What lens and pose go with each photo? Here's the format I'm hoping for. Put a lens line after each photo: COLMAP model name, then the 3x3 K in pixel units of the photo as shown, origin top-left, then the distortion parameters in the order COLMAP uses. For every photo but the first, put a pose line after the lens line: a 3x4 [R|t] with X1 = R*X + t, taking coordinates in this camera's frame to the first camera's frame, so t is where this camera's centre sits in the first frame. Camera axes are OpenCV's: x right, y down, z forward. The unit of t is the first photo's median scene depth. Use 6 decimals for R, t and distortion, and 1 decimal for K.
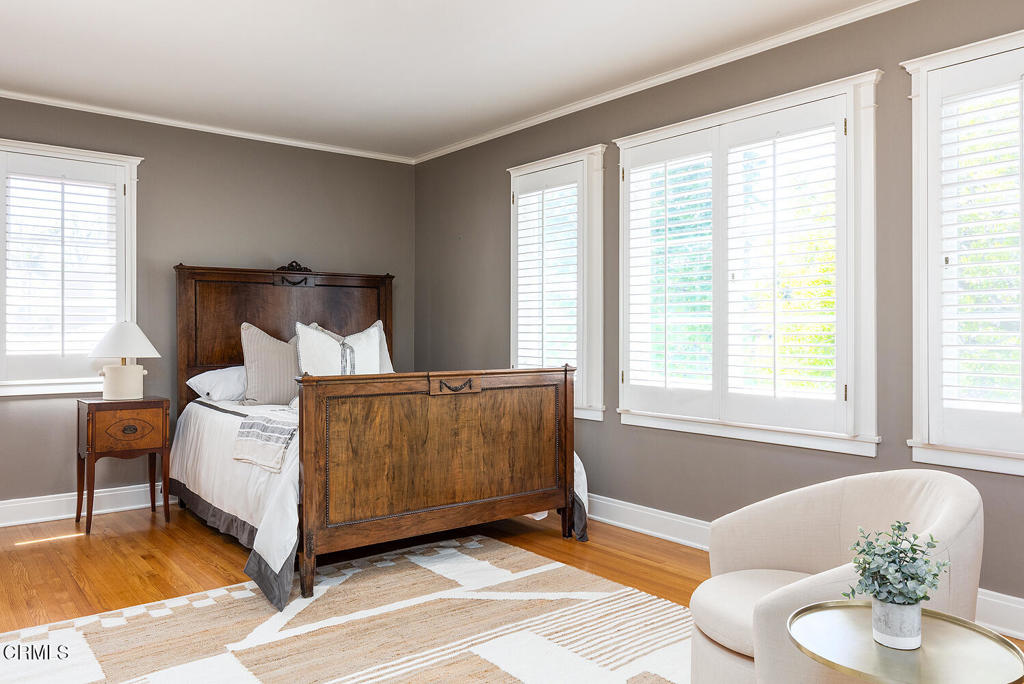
lens RADIAL K [[726.0, 0, 510.0], [0, 726.0, 339.5], [0, 0, 1]] dist [0.004740, -0.008094]
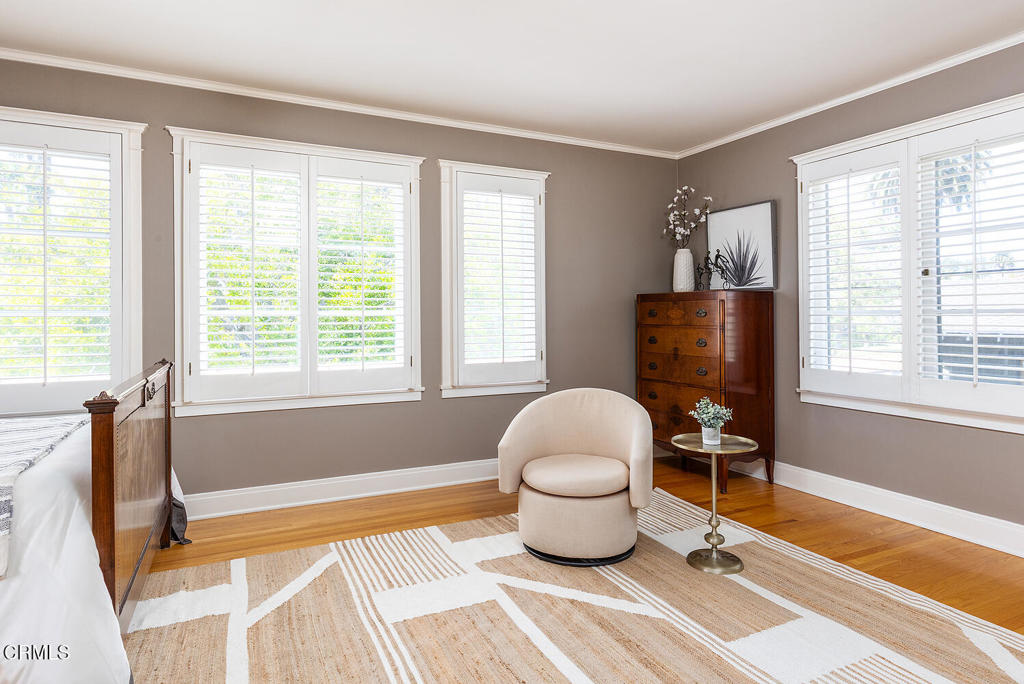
lens RADIAL K [[586.8, 0, 518.0], [0, 586.8, 319.2], [0, 0, 1]] dist [-0.003047, -0.000949]
pose [[0.220493, -0.010226, 0.975335, -0.710219], [0.006042, 0.999940, 0.009118, -0.029386], [-0.975370, 0.003883, 0.220542, 0.506129]]
